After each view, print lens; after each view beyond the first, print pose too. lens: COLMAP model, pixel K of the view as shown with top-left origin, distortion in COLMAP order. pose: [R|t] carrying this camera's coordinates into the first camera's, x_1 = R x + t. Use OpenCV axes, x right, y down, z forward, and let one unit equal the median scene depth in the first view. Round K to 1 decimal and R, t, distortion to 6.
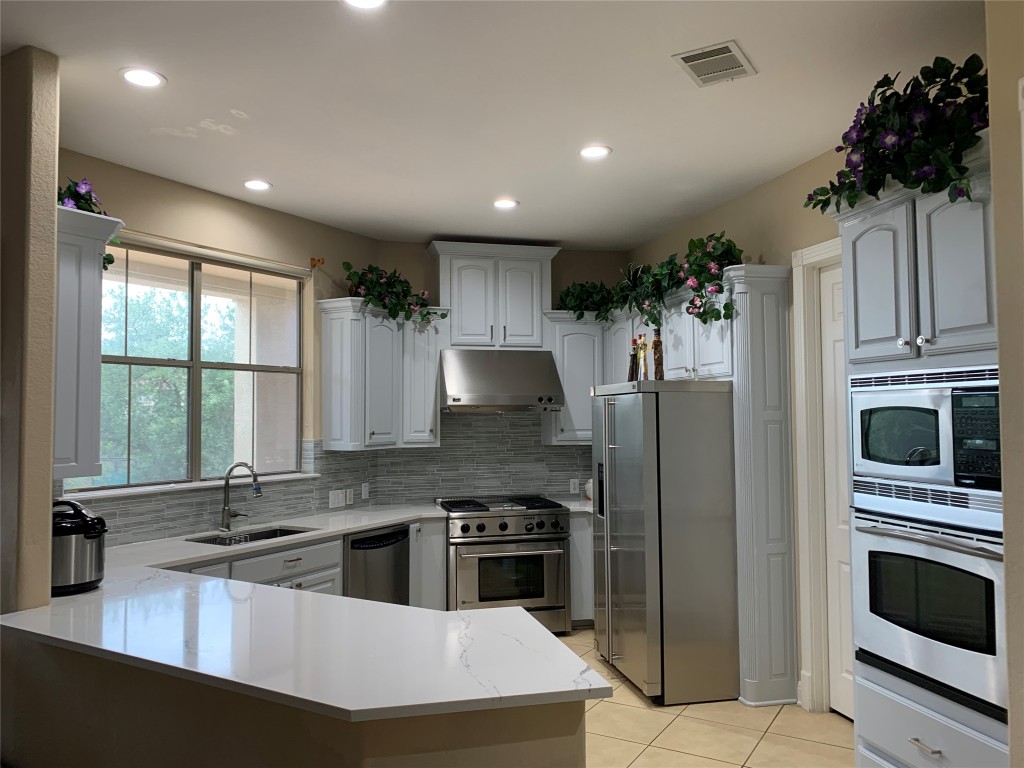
lens RADIAL K [[787.4, 0, 504.3], [0, 787.4, 386.7], [0, 0, 1]] dist [0.049587, -0.050135]
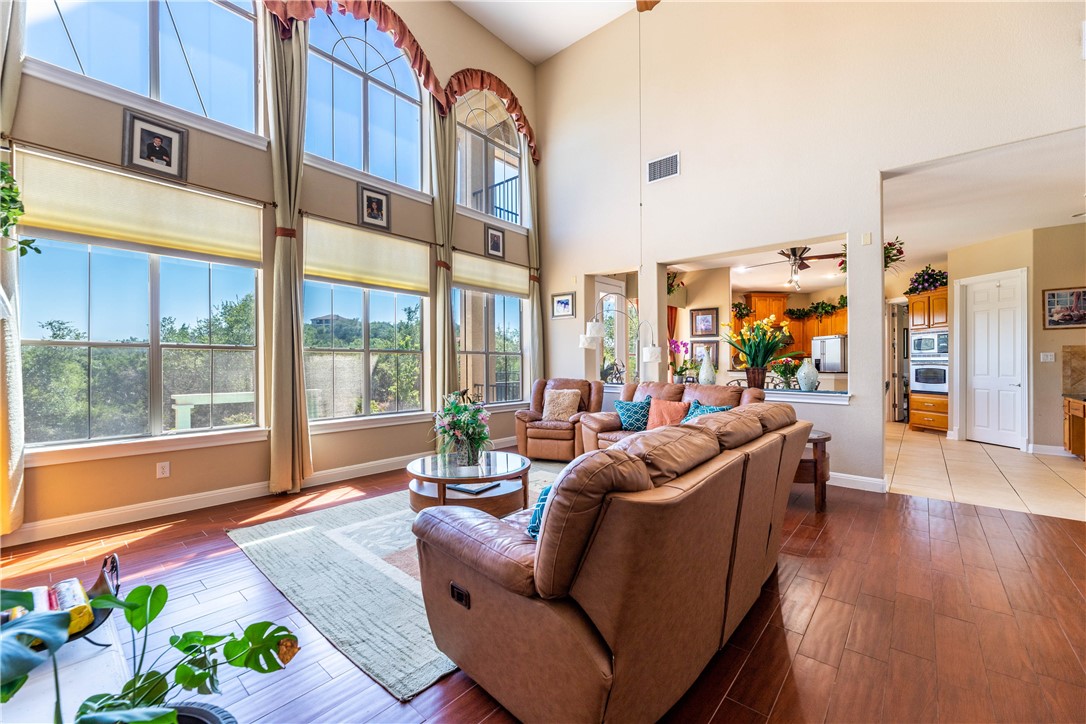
lens RADIAL K [[440.1, 0, 542.4], [0, 440.1, 359.5], [0, 0, 1]] dist [-0.006690, 0.000095]
pose [[0.982080, 0.009158, -0.188241, -0.712041], [-0.000819, 0.999017, 0.044331, 0.023880], [0.188462, -0.043382, 0.981122, -1.138209]]
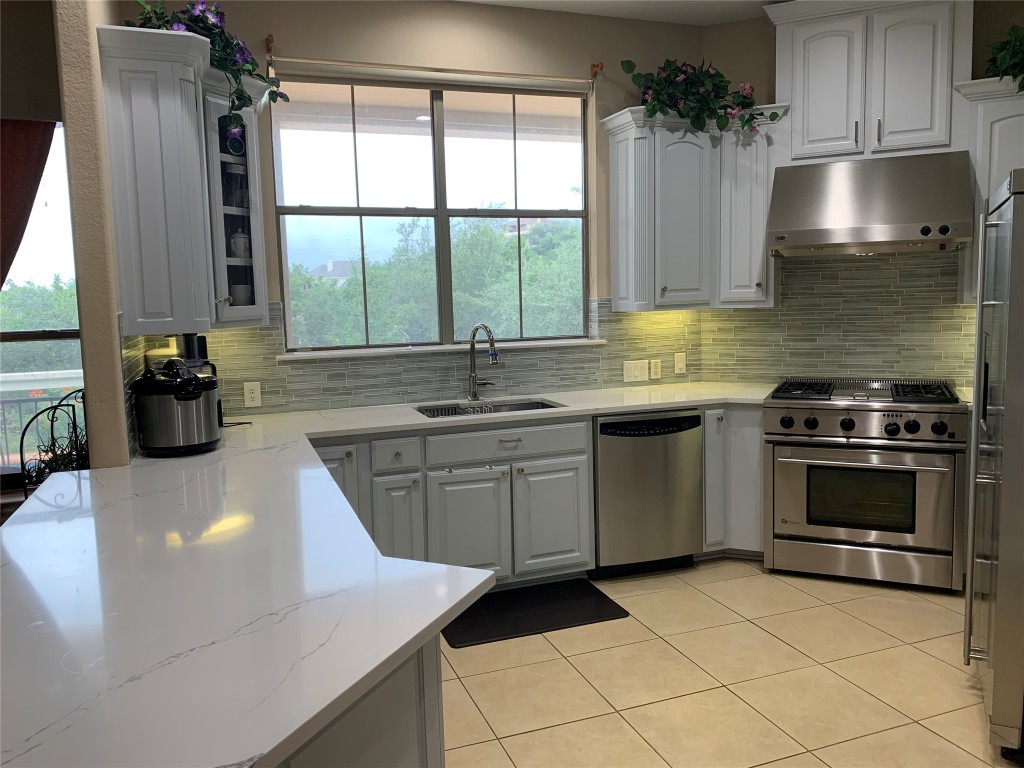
lens RADIAL K [[787.4, 0, 511.1], [0, 787.4, 383.7], [0, 0, 1]] dist [0.049587, -0.050135]
pose [[0.775164, 0.058596, -0.629037, 0.241094], [0.043669, 0.988338, 0.145879, 0.036601], [0.630249, -0.140549, 0.763565, 0.358451]]
